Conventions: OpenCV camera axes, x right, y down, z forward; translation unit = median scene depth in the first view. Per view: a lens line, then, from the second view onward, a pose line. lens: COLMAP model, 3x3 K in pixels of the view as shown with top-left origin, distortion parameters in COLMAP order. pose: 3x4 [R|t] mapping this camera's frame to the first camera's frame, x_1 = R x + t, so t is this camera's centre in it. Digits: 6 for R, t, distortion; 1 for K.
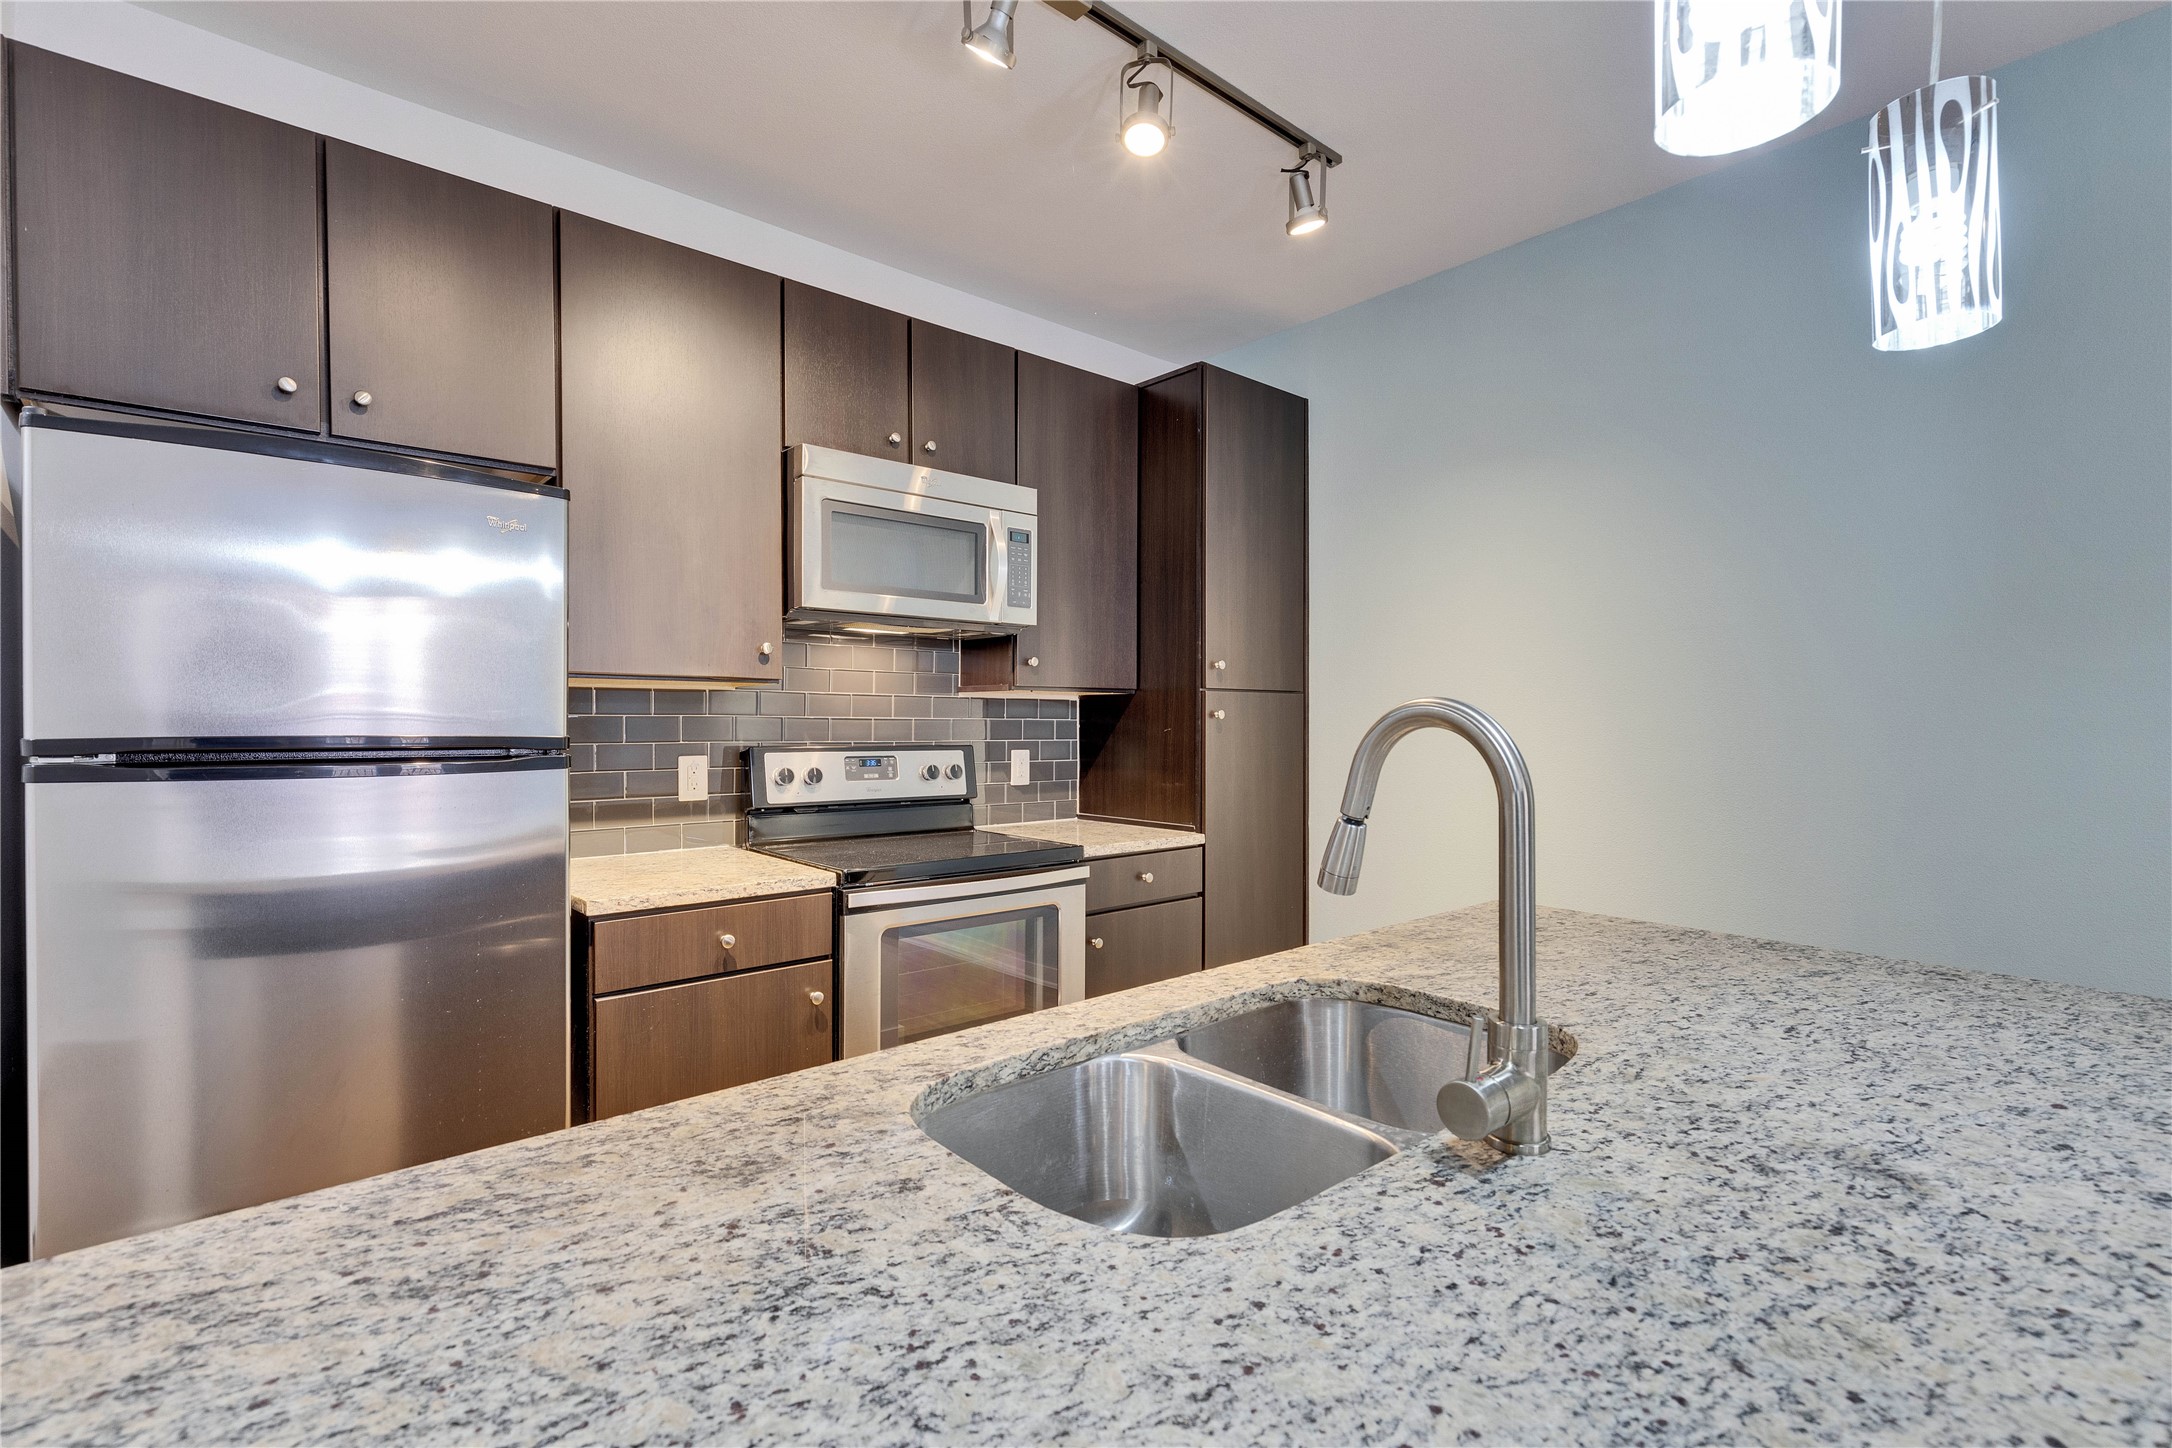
lens RADIAL K [[1000.1, 0, 1100.8], [0, 1000.1, 726.8], [0, 0, 1]] dist [0.006689, -0.000479]
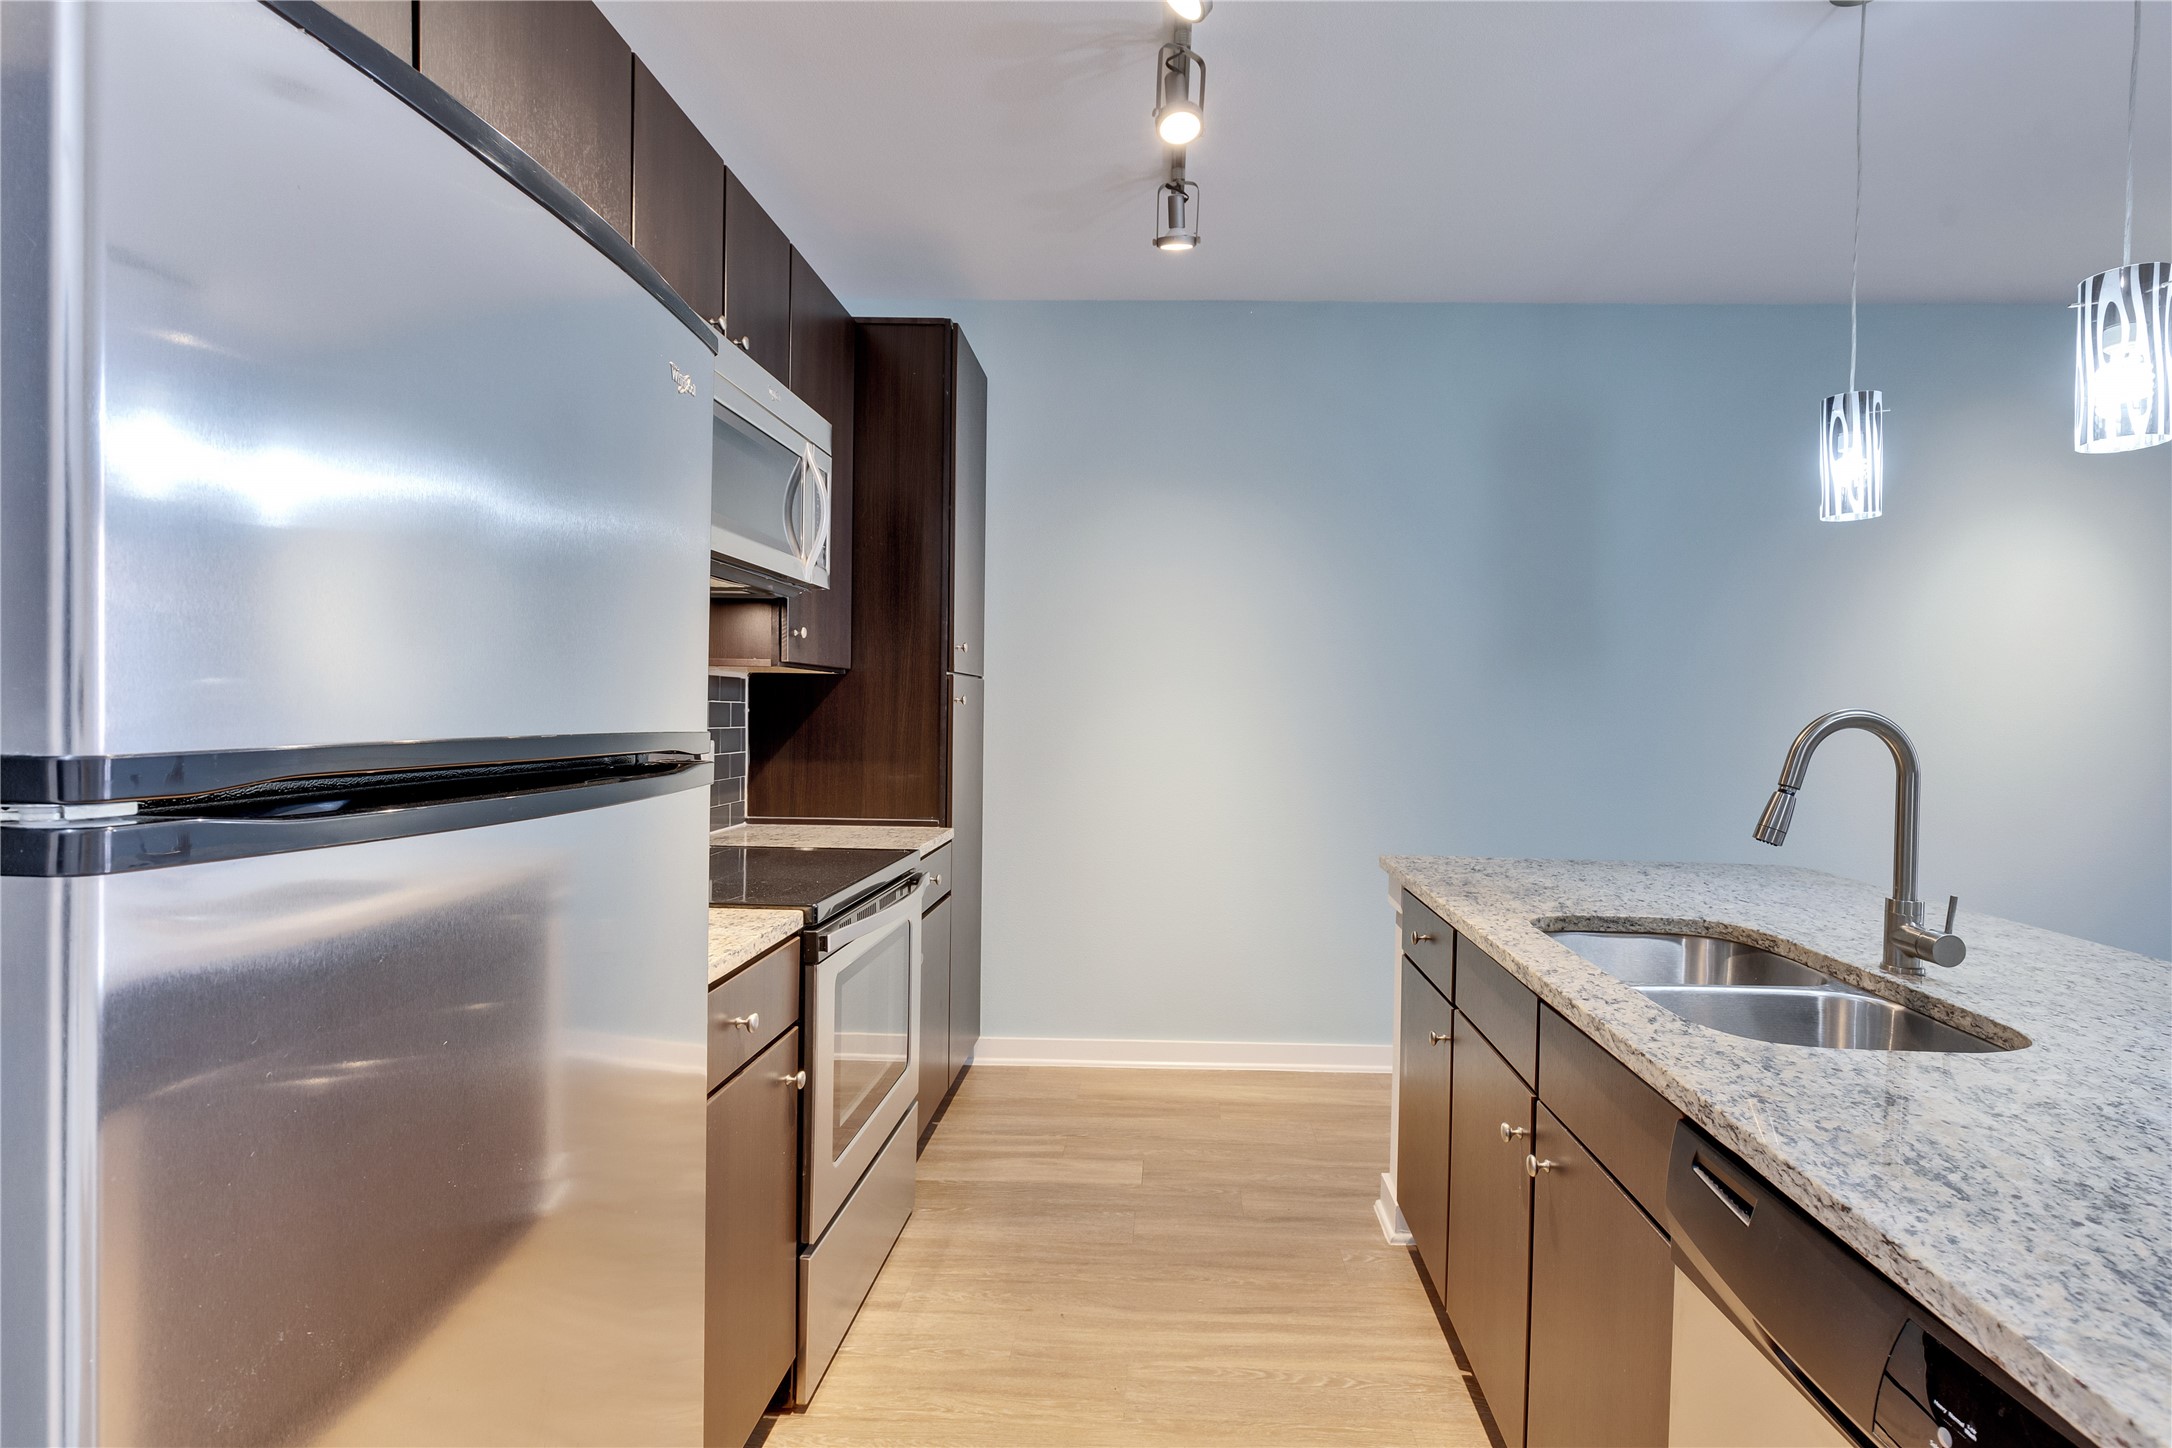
lens RADIAL K [[1000.1, 0, 1186.8], [0, 1000.1, 726.4], [0, 0, 1]] dist [0.006689, -0.000479]
pose [[0.668903, -0.002558, 0.743345, -0.447735], [-0.011337, 0.999843, 0.013643, -0.002872], [-0.743263, -0.017553, 0.668769, 0.209078]]
